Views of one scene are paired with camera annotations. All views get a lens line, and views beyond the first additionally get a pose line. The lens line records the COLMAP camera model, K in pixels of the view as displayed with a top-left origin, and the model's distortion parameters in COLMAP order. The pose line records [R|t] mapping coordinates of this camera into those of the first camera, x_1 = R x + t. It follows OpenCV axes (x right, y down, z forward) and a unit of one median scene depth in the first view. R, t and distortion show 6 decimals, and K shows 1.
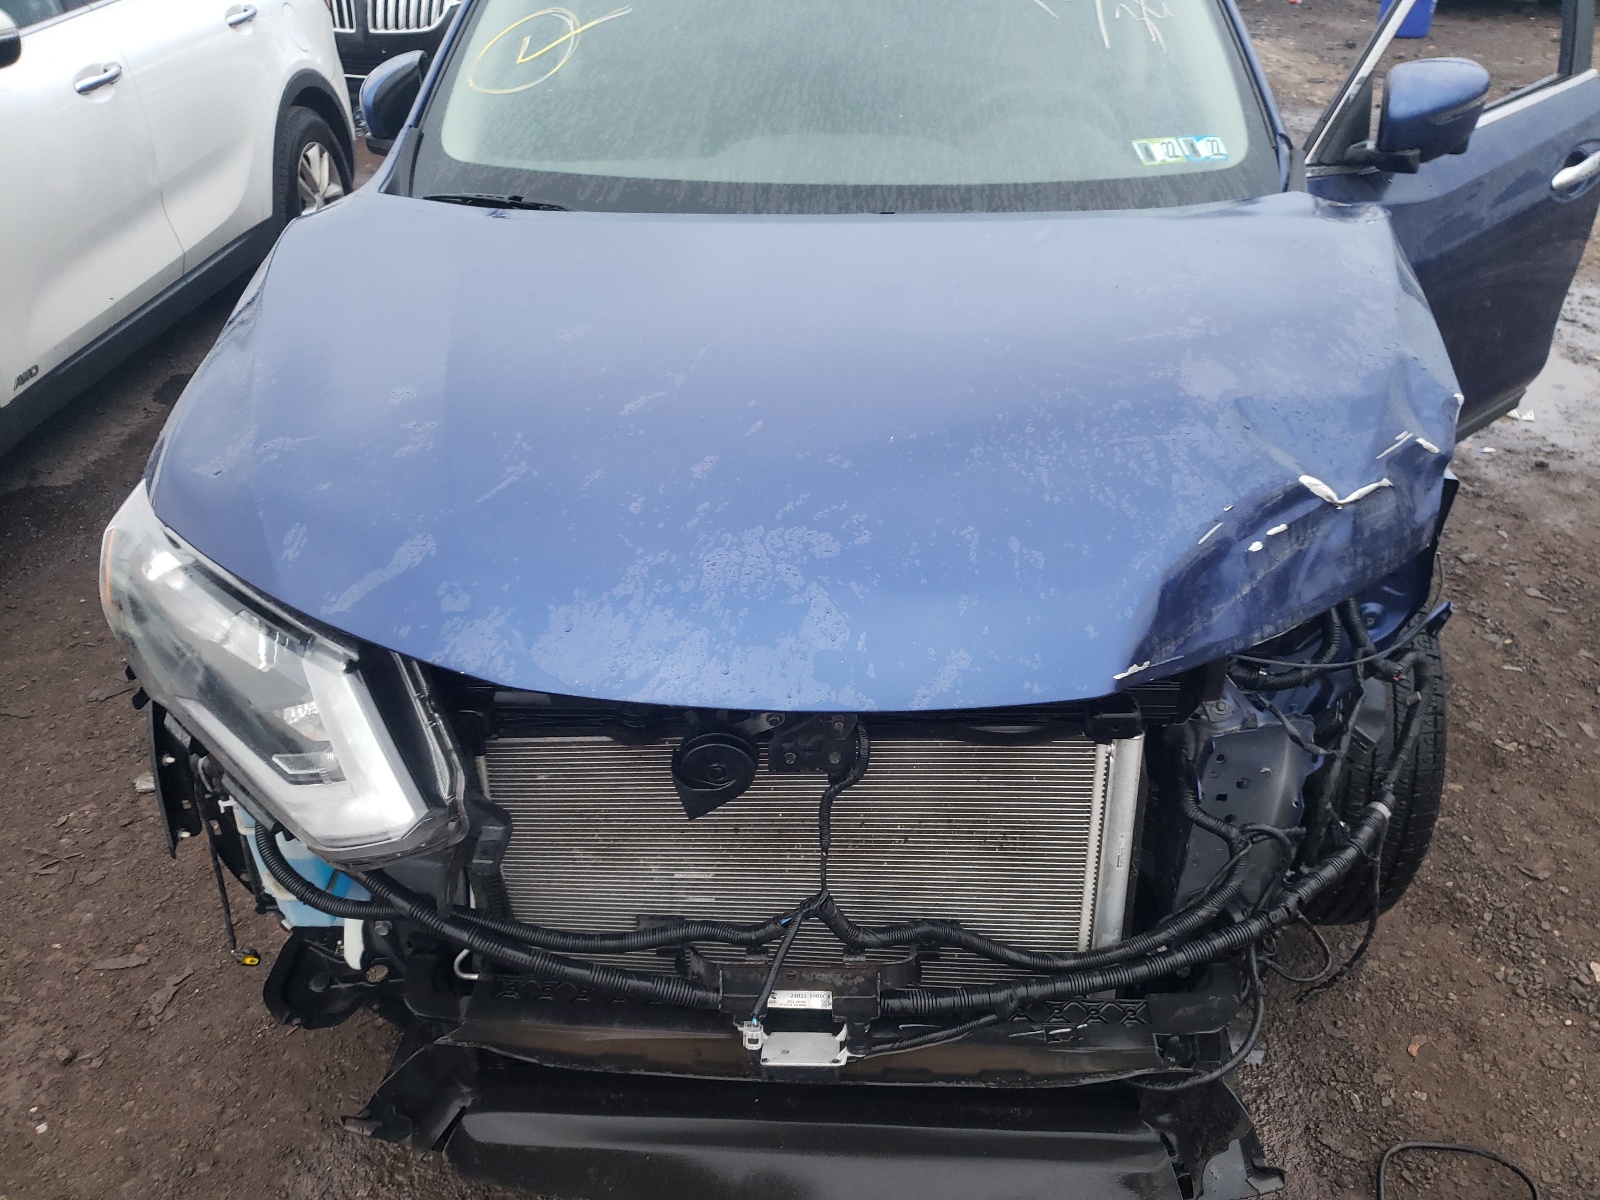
lens RADIAL K [[1219.7, 0, 821.4], [0, 1219.7, 663.4], [0, 0, 1]] dist [0.089177, -0.136054]
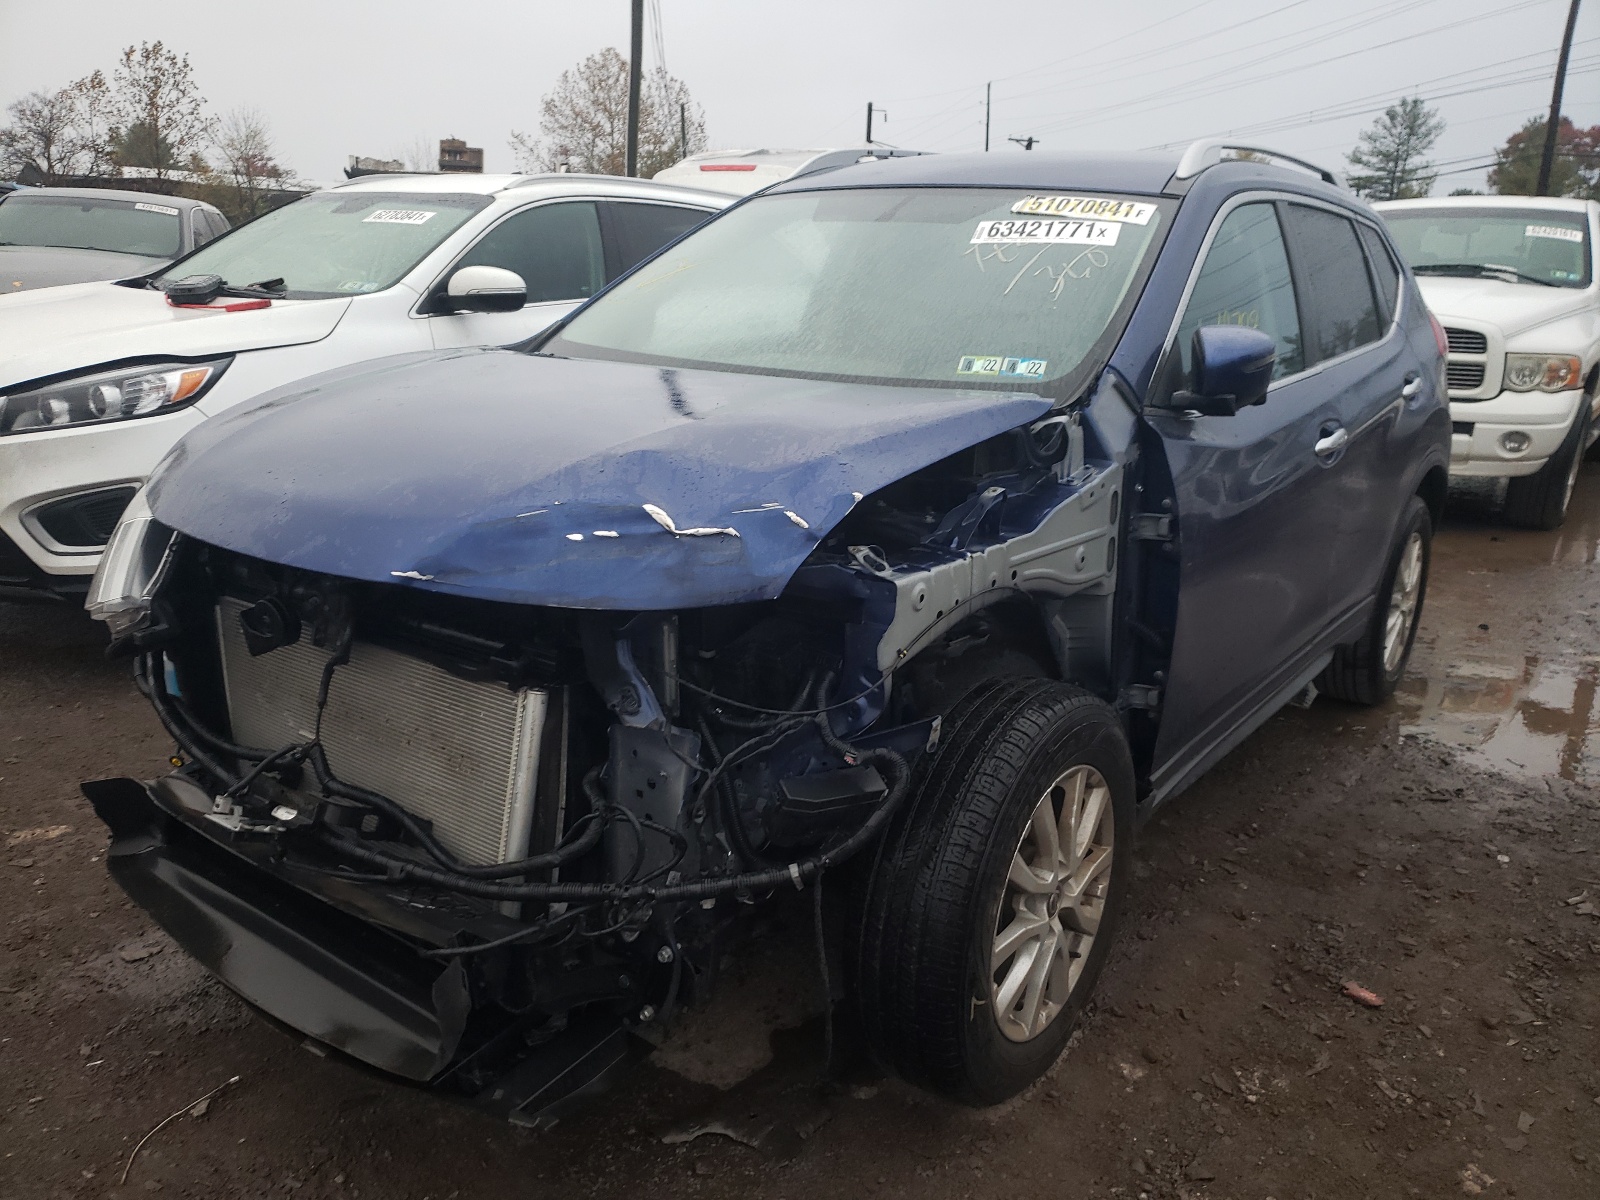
lens RADIAL K [[1219.7, 0, 821.4], [0, 1219.7, 663.4], [0, 0, 1]] dist [0.089177, -0.136054]
pose [[0.810864, 0.171286, -0.559608, 1.237623], [-0.338226, 0.917506, -0.209253, 0.202638], [0.477601, 0.358949, 0.801906, 0.100087]]
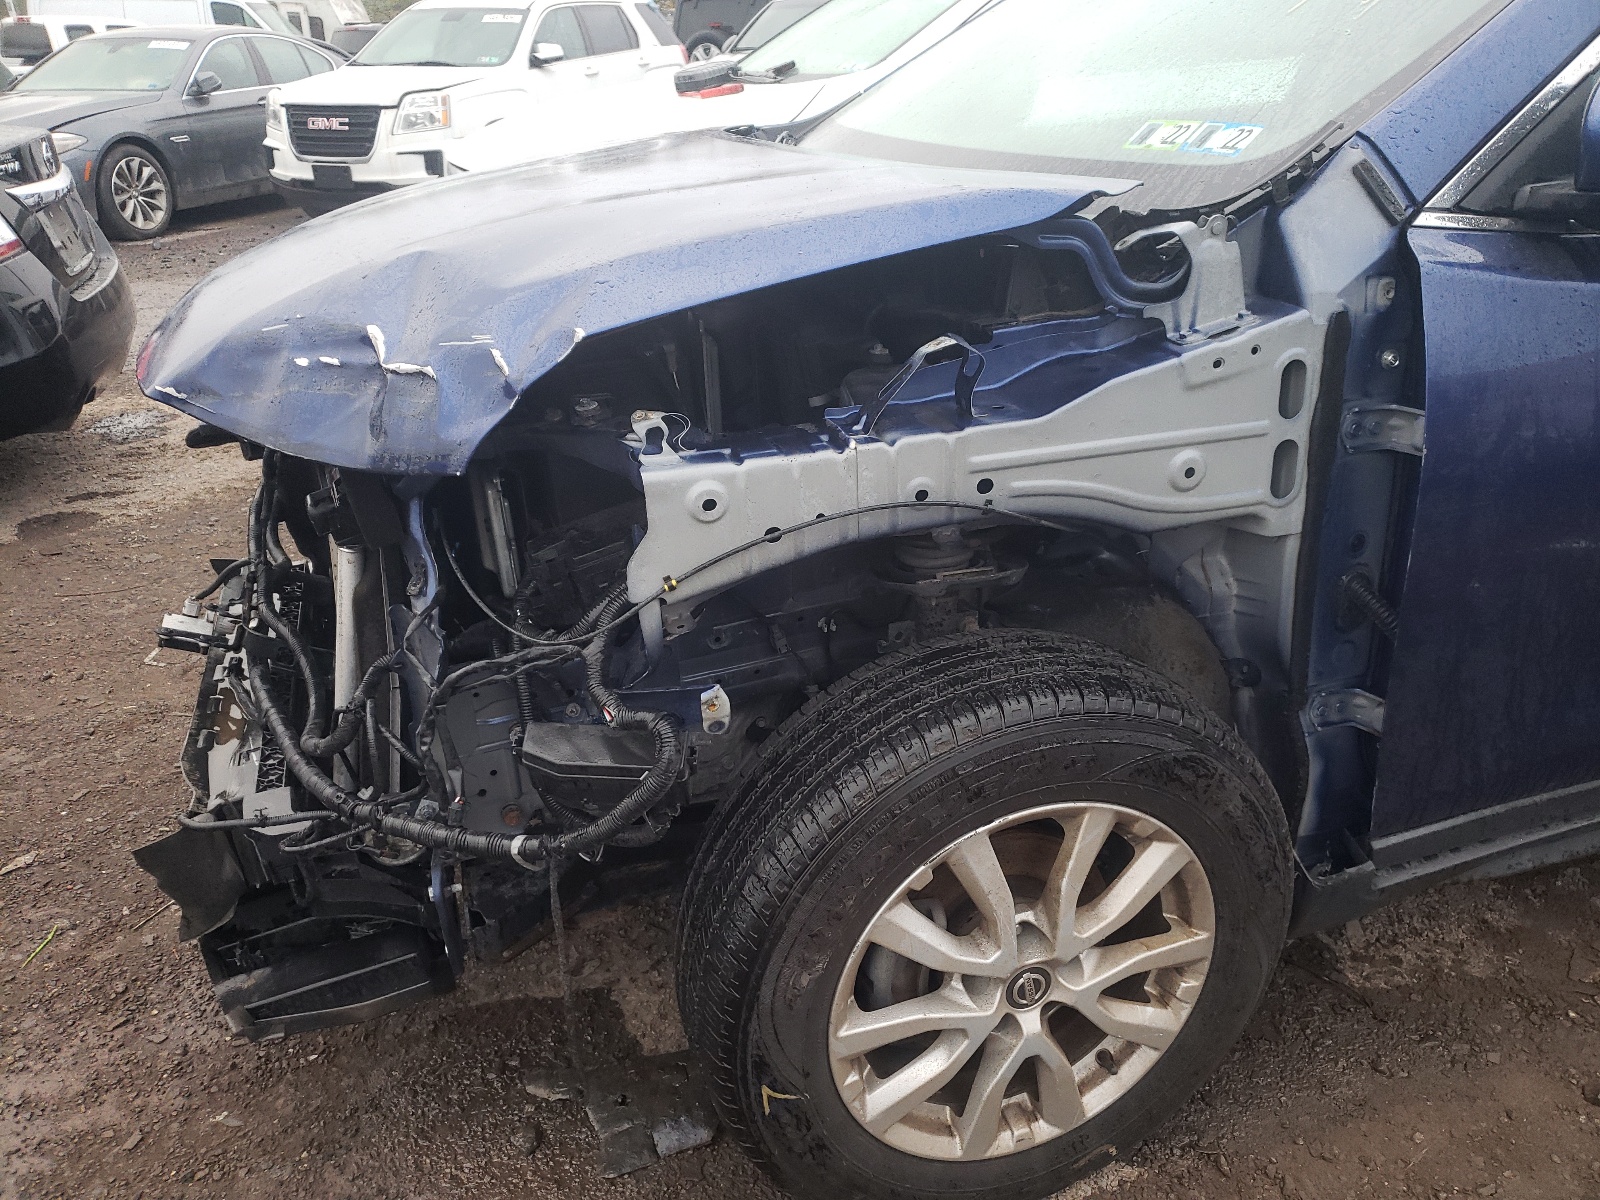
lens RADIAL K [[1219.7, 0, 821.4], [0, 1219.7, 663.4], [0, 0, 1]] dist [0.089177, -0.136054]
pose [[0.331063, 0.385187, -0.861411, 1.384084], [-0.518567, 0.836948, 0.174949, -0.269791], [0.788344, 0.388779, 0.476828, 0.876468]]
